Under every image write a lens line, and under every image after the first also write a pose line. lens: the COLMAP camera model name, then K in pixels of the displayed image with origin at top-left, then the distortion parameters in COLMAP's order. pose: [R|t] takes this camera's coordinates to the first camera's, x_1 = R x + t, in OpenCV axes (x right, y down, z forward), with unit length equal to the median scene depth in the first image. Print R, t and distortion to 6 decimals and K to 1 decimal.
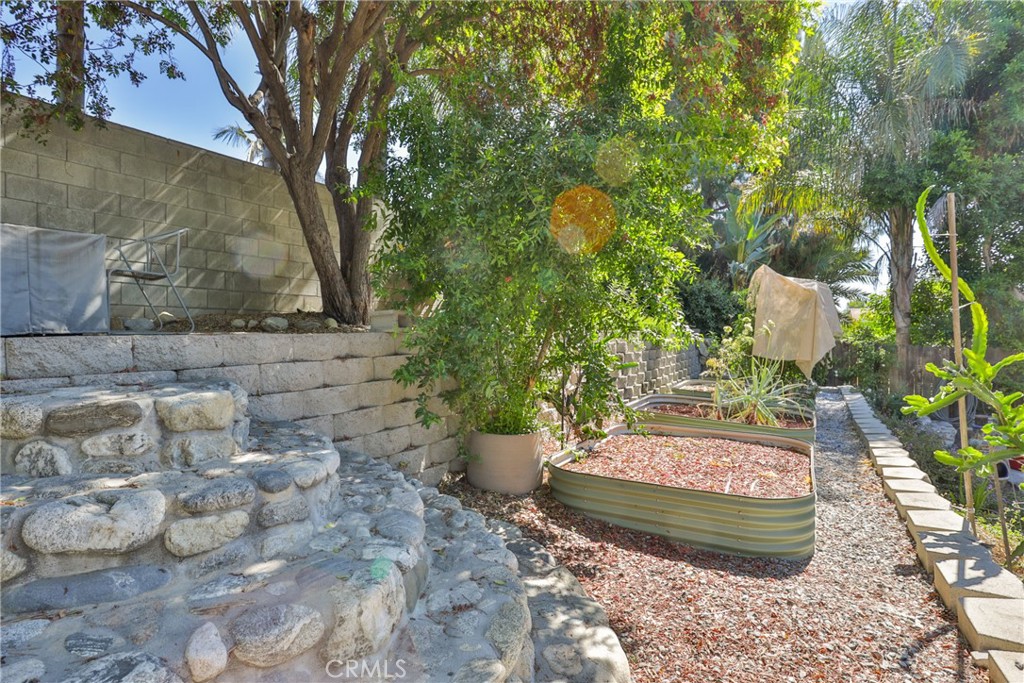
lens RADIAL K [[529.3, 0, 509.2], [0, 529.3, 341.5], [0, 0, 1]] dist [-0.031232, 0.004380]
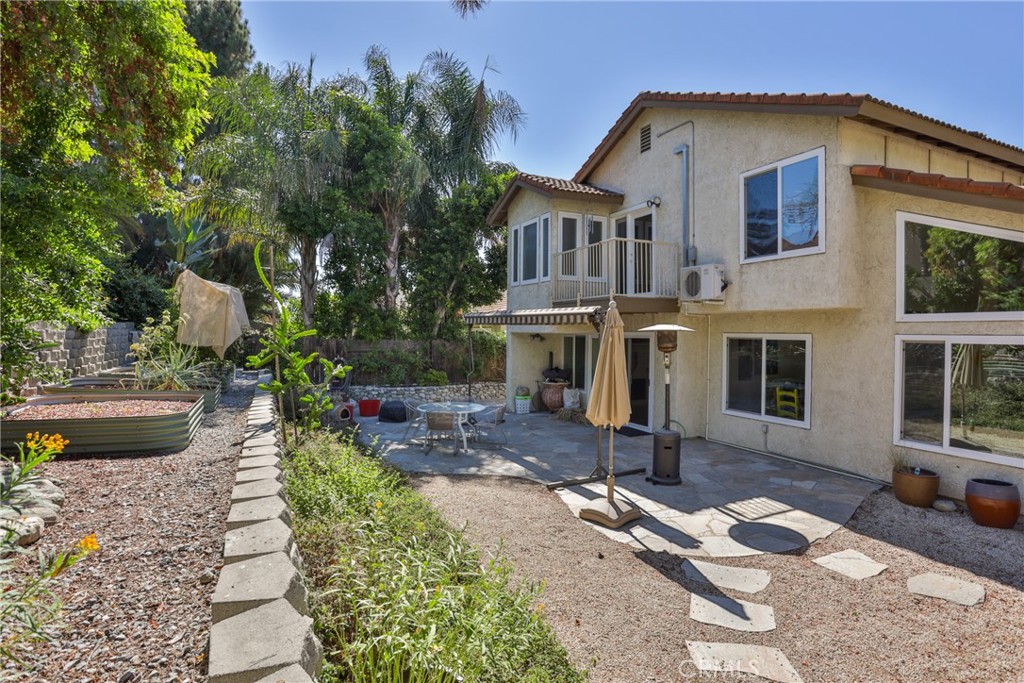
lens RADIAL K [[529.3, 0, 515.7], [0, 529.3, 334.8], [0, 0, 1]] dist [-0.031232, 0.004380]
pose [[0.573773, 0.004754, 0.819000, -0.078950], [0.004822, 0.999946, -0.009183, 0.023043], [-0.819000, 0.009218, 0.573720, -0.336447]]
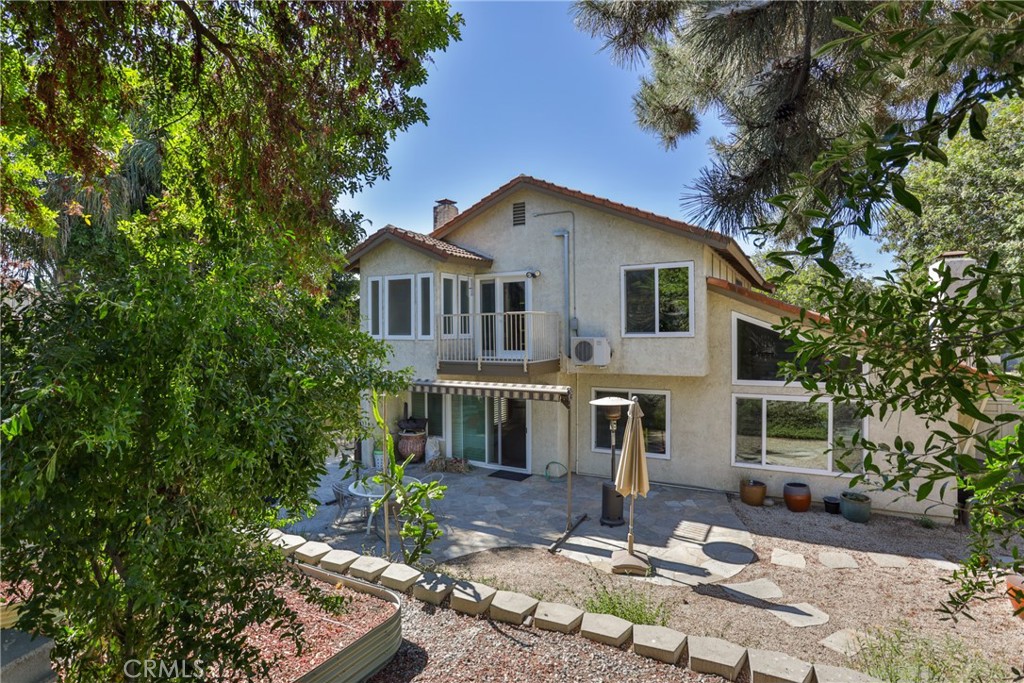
lens RADIAL K [[529.3, 0, 516.9], [0, 529.3, 350.6], [0, 0, 1]] dist [-0.031232, 0.004380]
pose [[-0.007630, -0.029091, 0.999548, -0.350435], [0.028857, 0.999154, 0.029300, -0.169069], [-0.999554, 0.029068, -0.006784, 0.268468]]
